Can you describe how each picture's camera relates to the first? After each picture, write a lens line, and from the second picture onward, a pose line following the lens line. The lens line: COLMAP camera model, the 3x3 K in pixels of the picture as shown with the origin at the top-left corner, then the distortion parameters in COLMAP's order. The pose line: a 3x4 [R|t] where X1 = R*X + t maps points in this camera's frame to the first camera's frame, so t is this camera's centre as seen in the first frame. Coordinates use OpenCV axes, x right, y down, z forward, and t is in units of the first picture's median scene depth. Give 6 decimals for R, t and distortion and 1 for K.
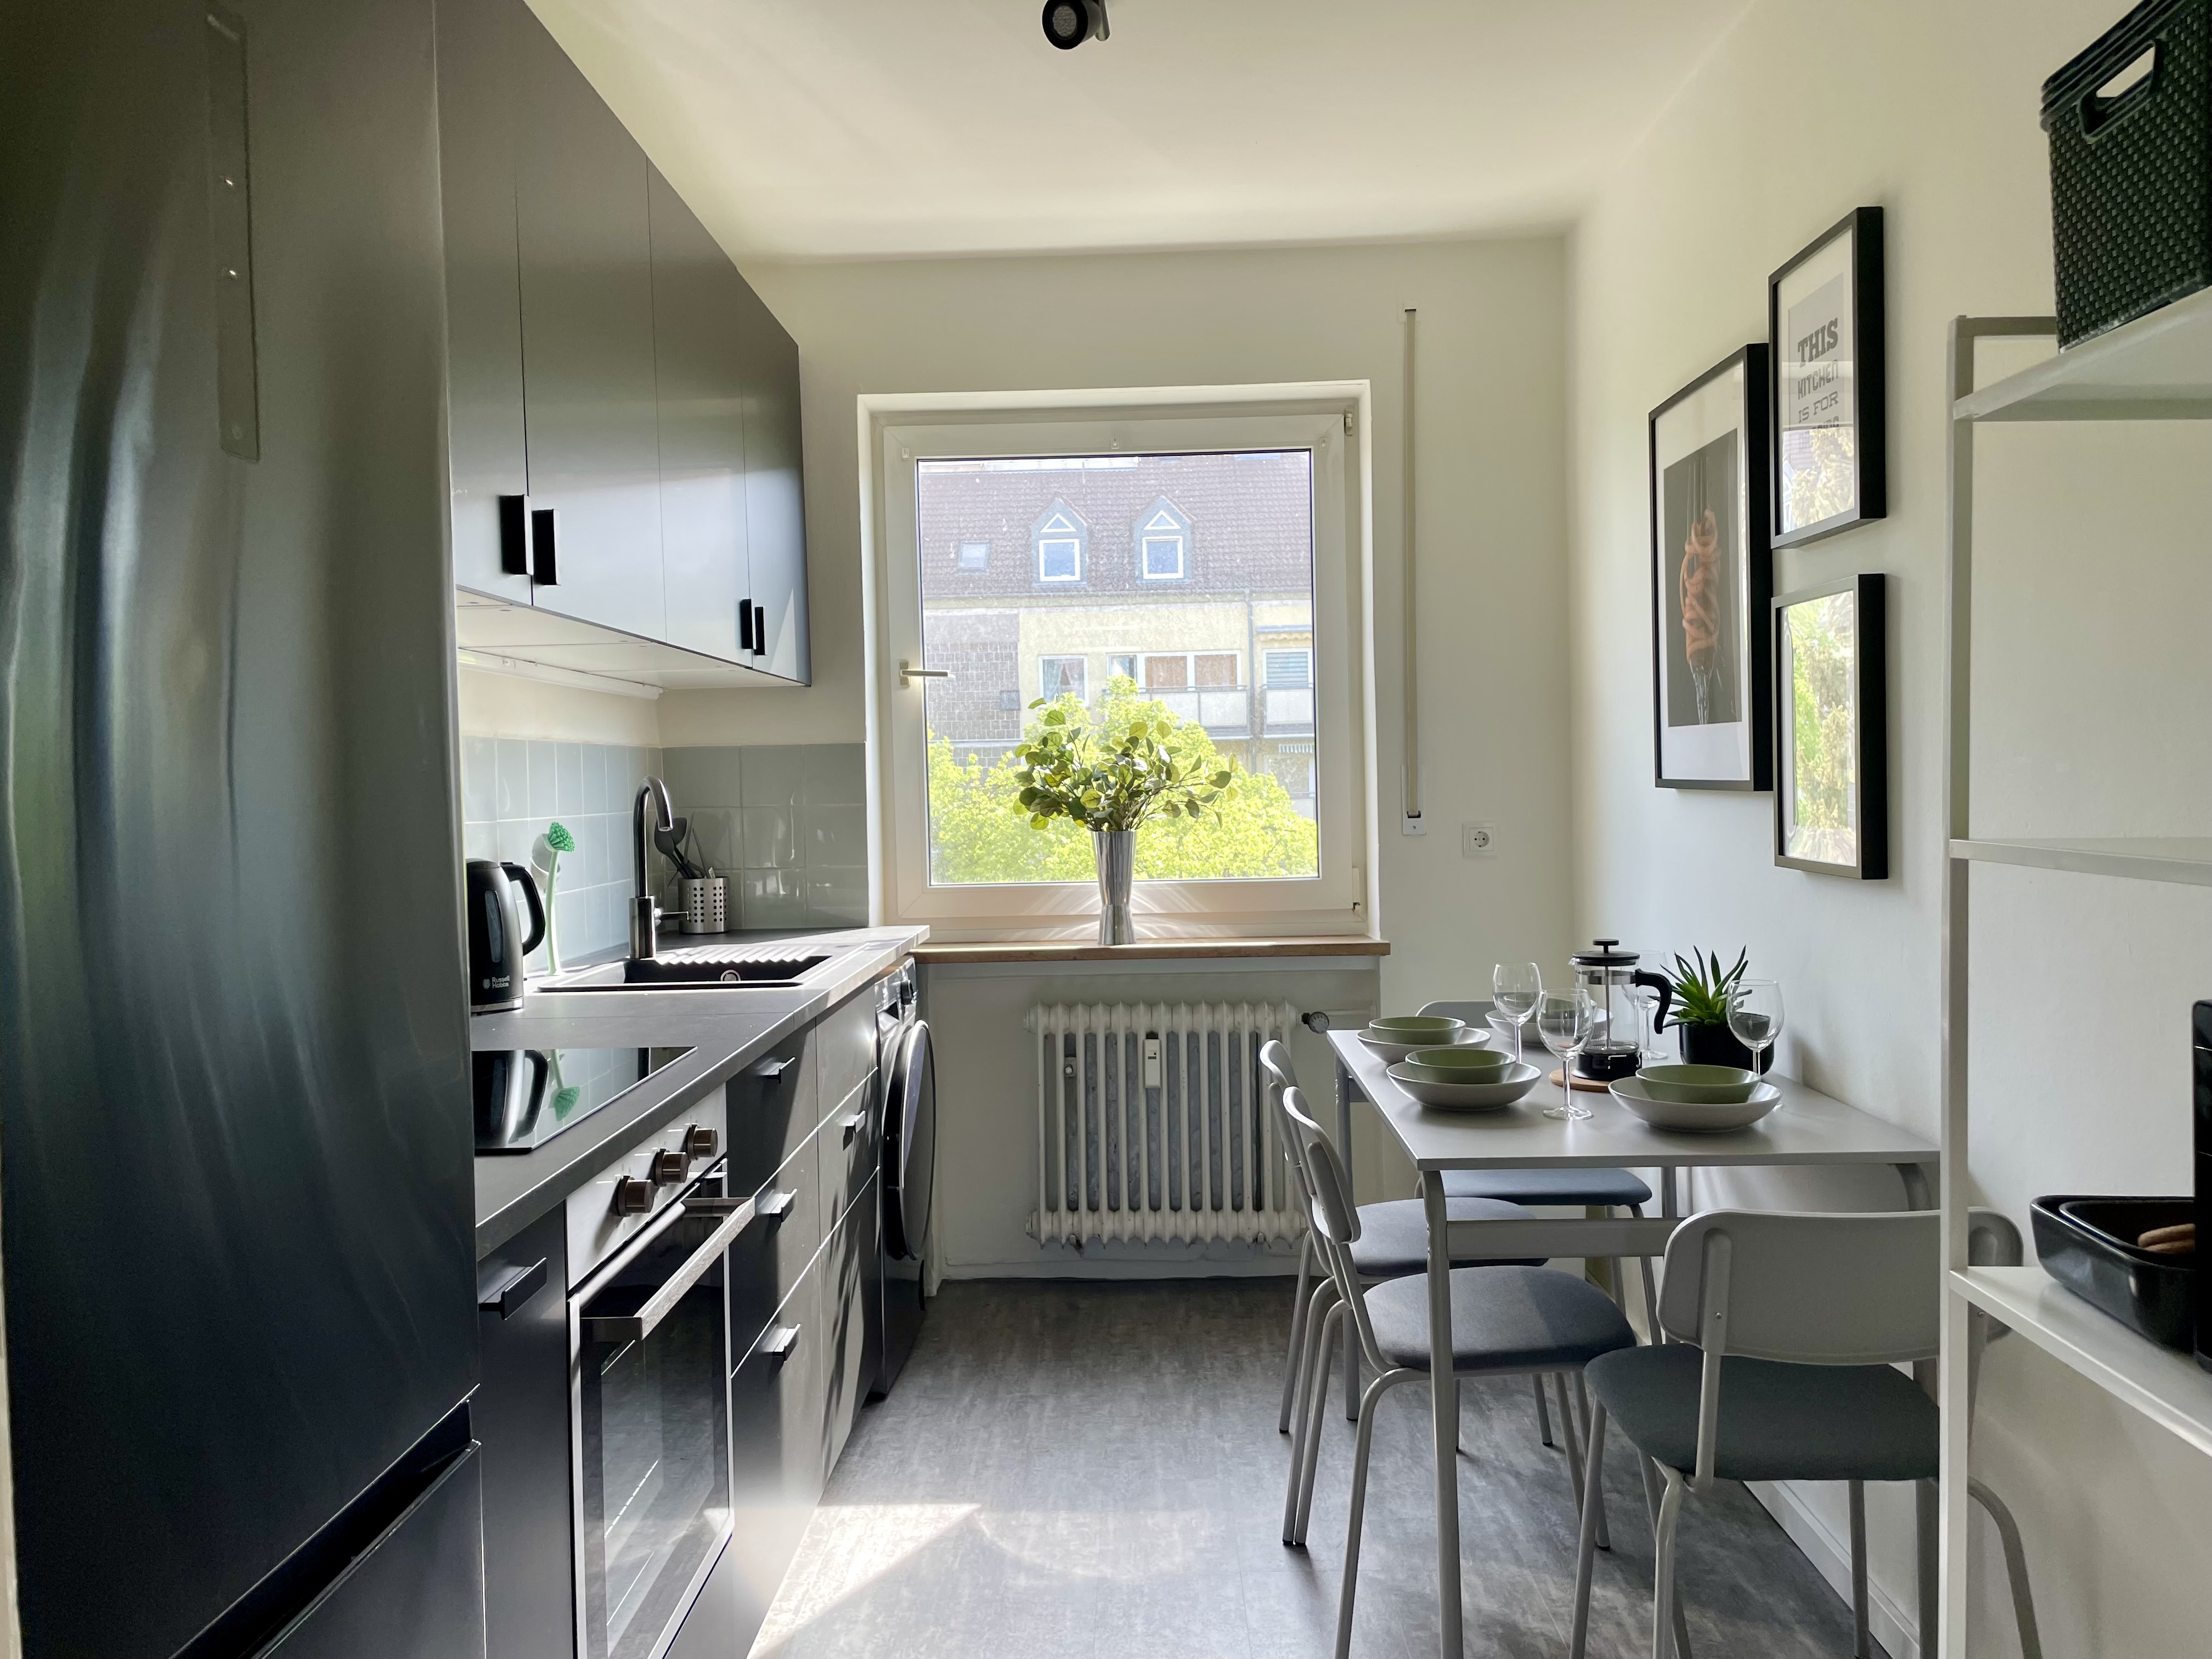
lens RADIAL K [[1666.1, 0, 1106.0], [0, 1666.1, 829.5], [0, 0, 1]] dist [0.075647, -0.001848]
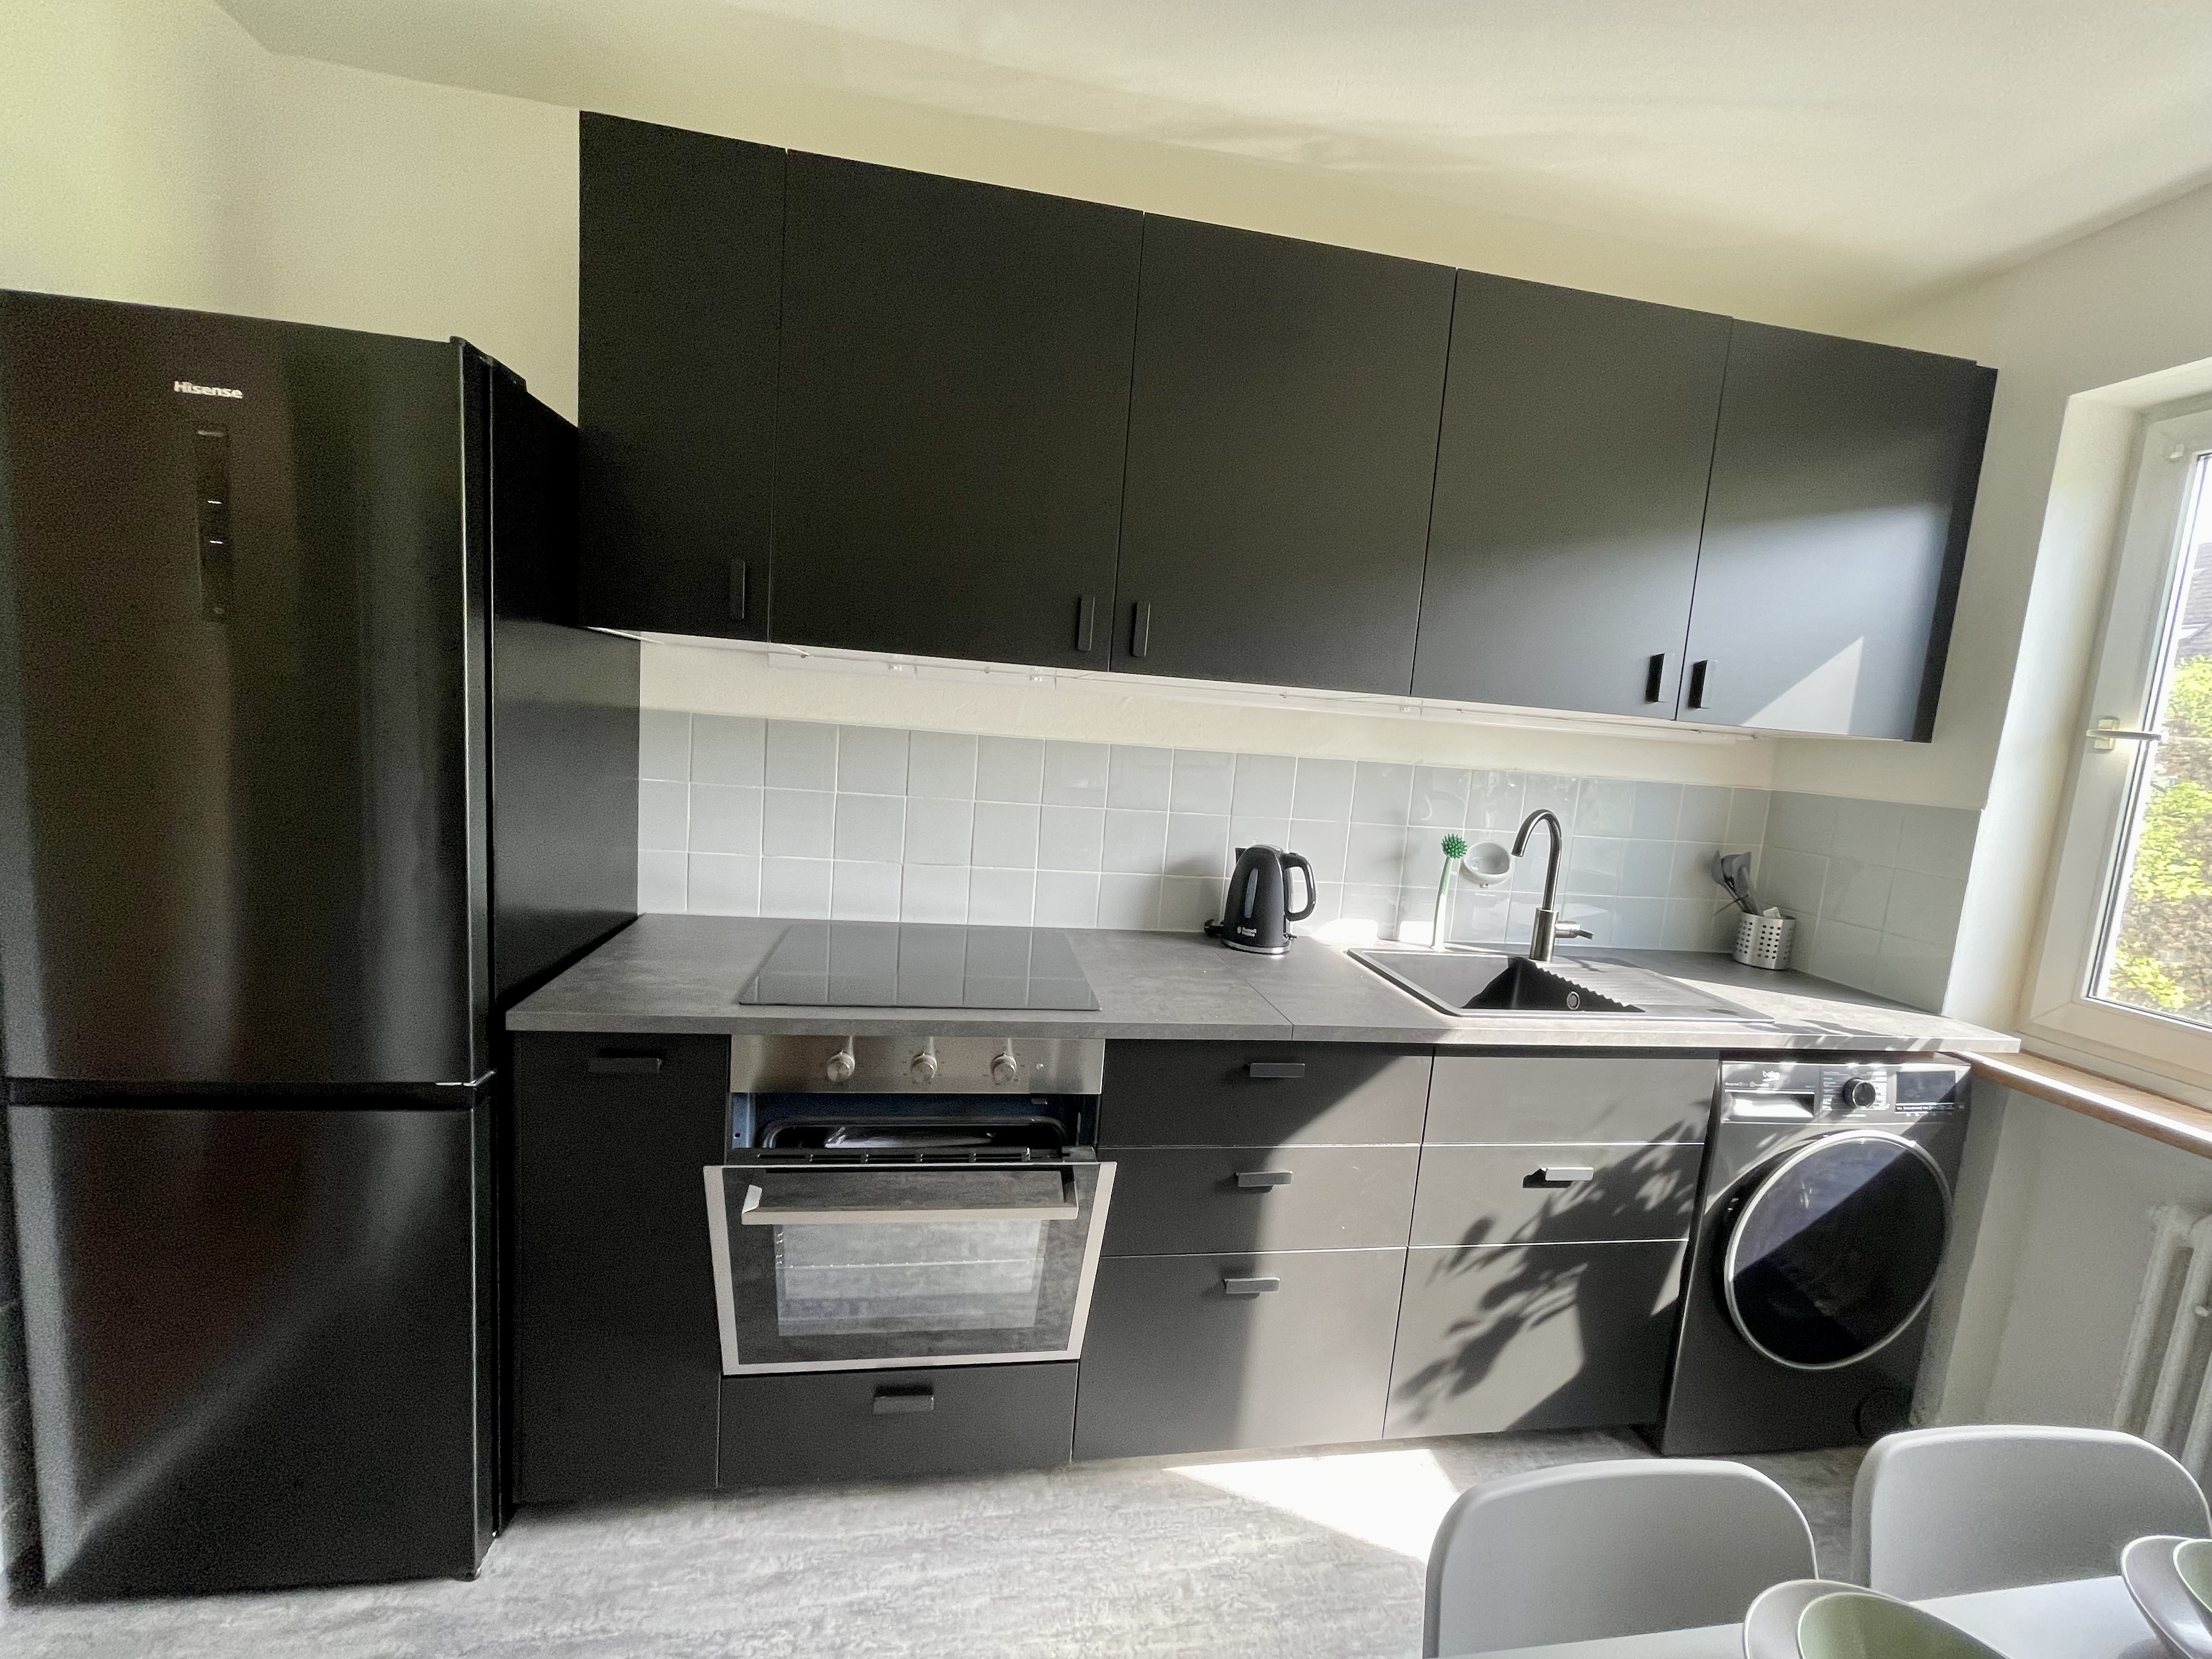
lens RADIAL K [[892.2, 0, 1096.4], [0, 892.2, 834.8], [0, 0, 1]] dist [-0.005164, -0.000207]
pose [[0.186820, 0.162653, -0.968835, 0.231266], [-0.108500, 0.983581, 0.144207, -0.059042], [0.976384, 0.078178, 0.201401, 0.480626]]
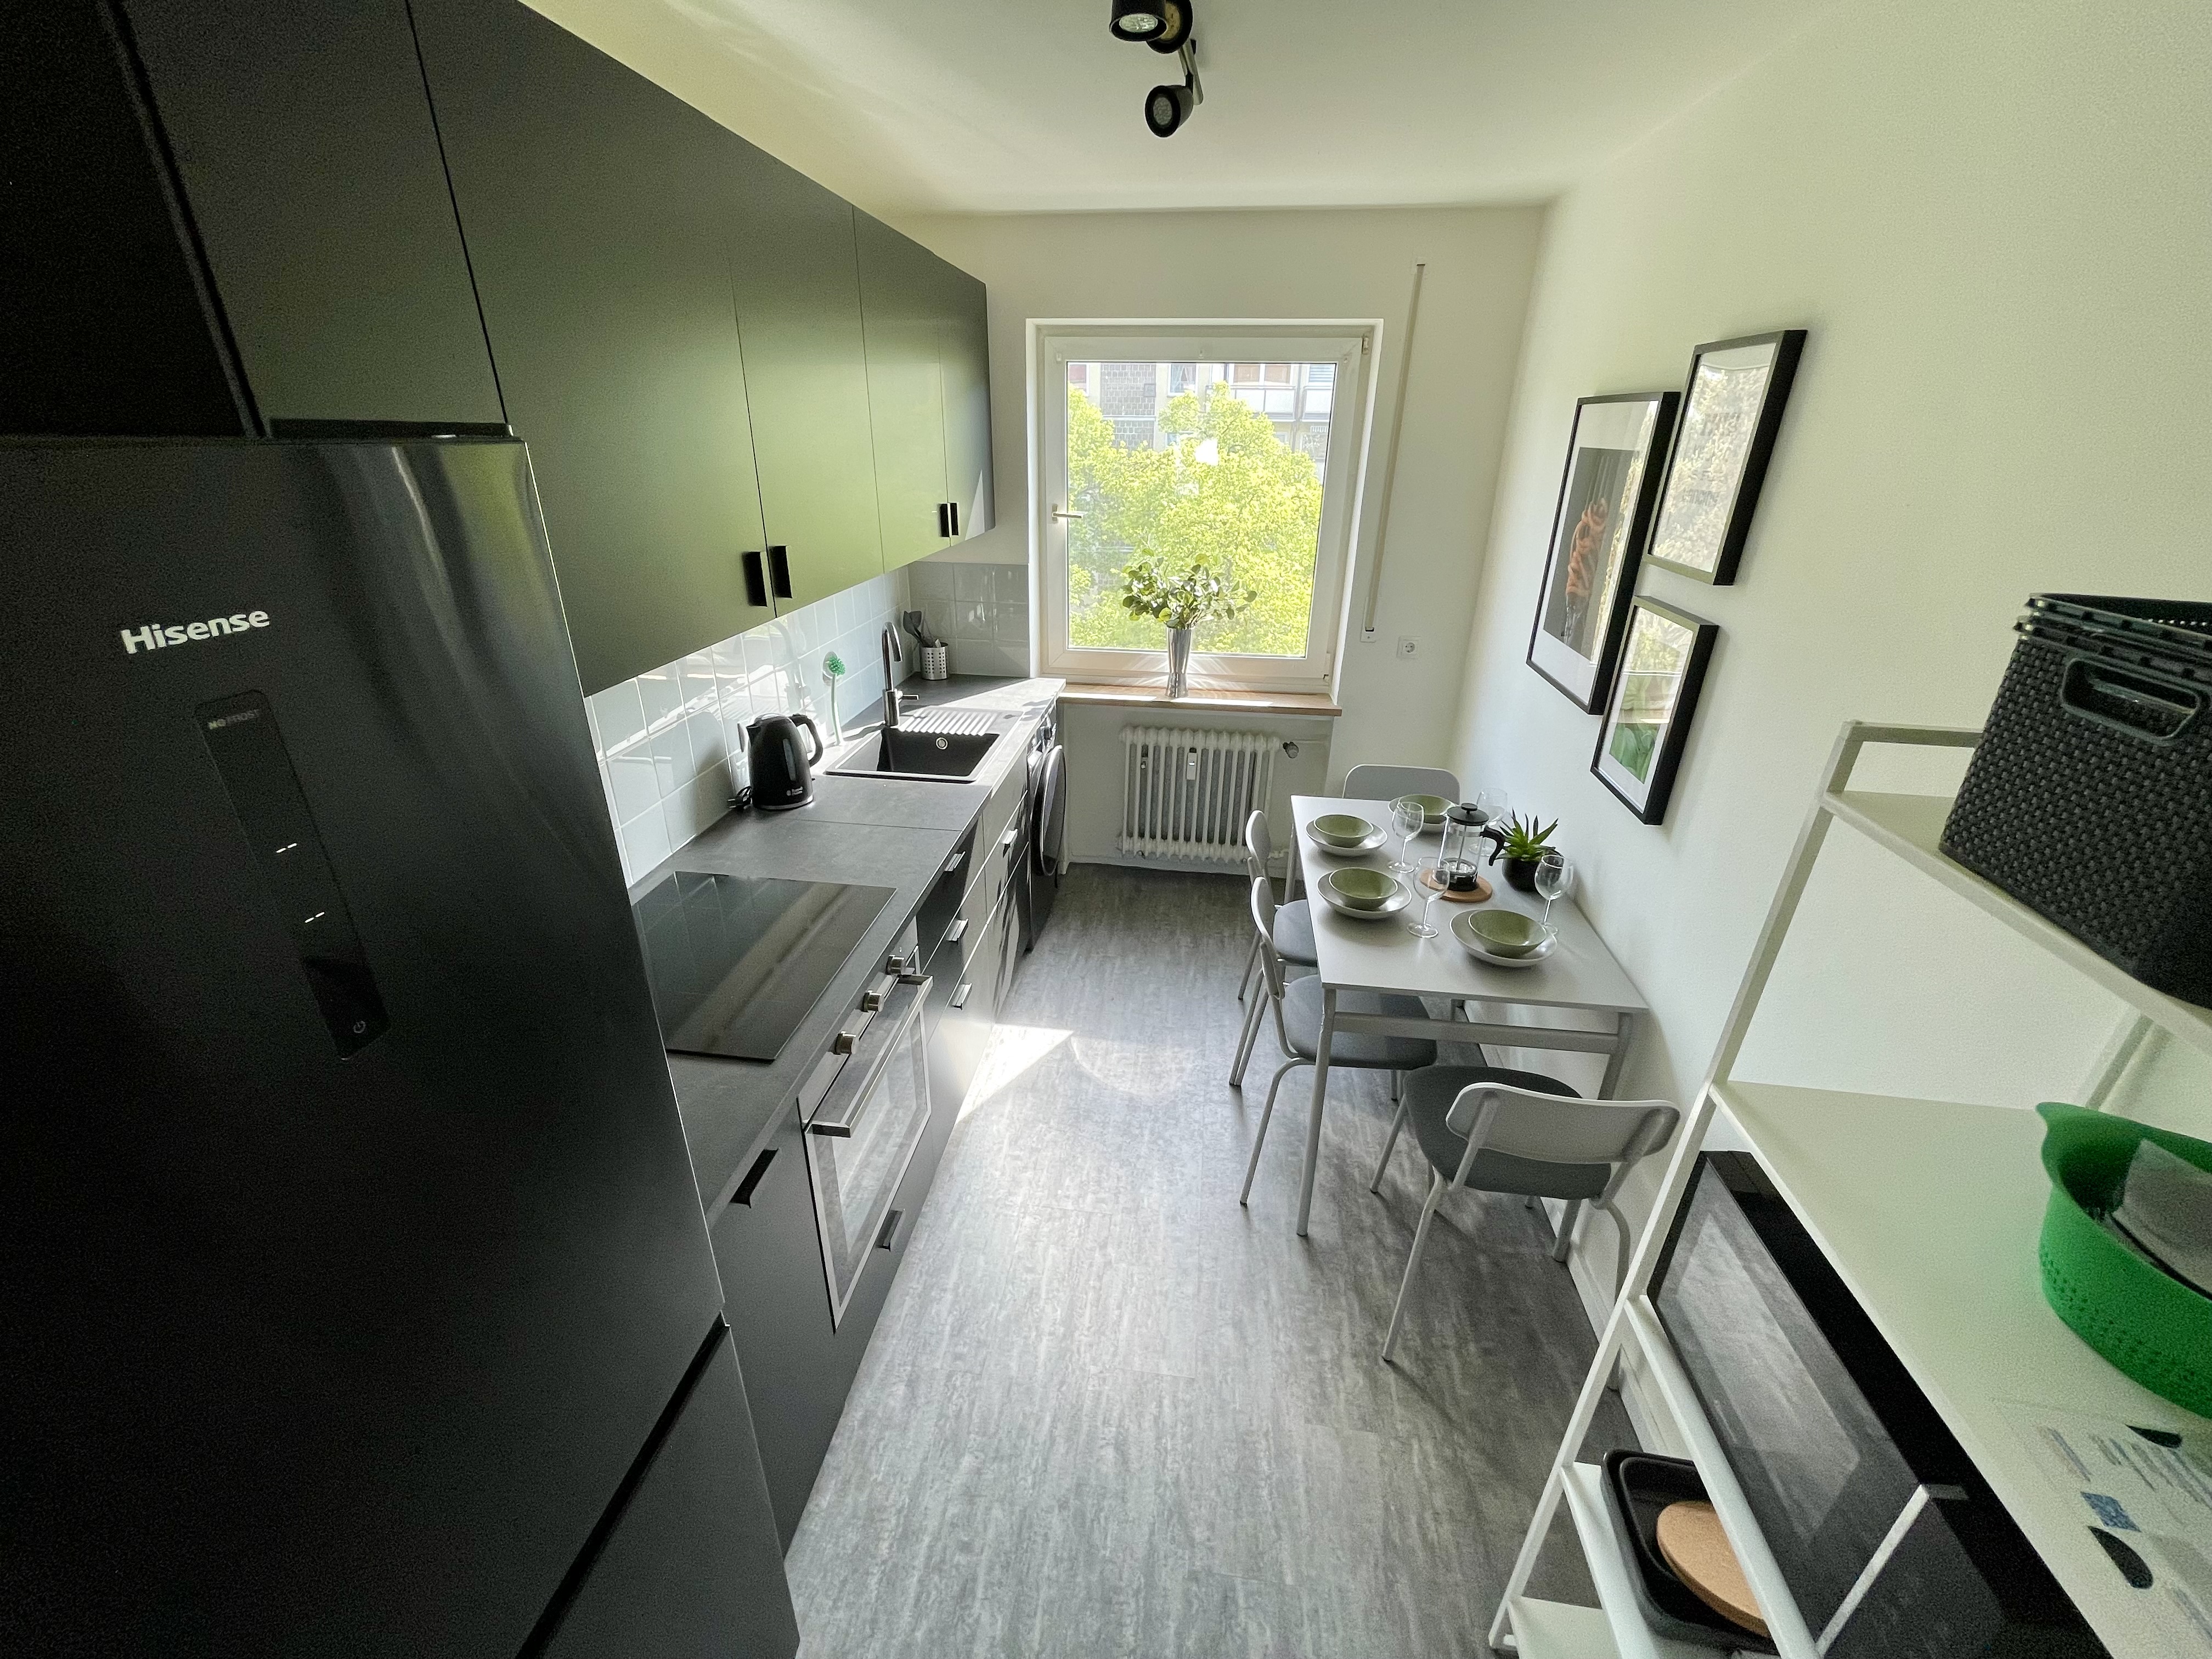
lens RADIAL K [[892.2, 0, 1096.4], [0, 892.2, 834.8], [0, 0, 1]] dist [-0.005164, -0.000207]
pose [[0.993297, 0.077124, -0.086093, 0.015601], [-0.037739, 0.920416, 0.389116, -0.156960], [0.109251, -0.383259, 0.917157, 0.125983]]
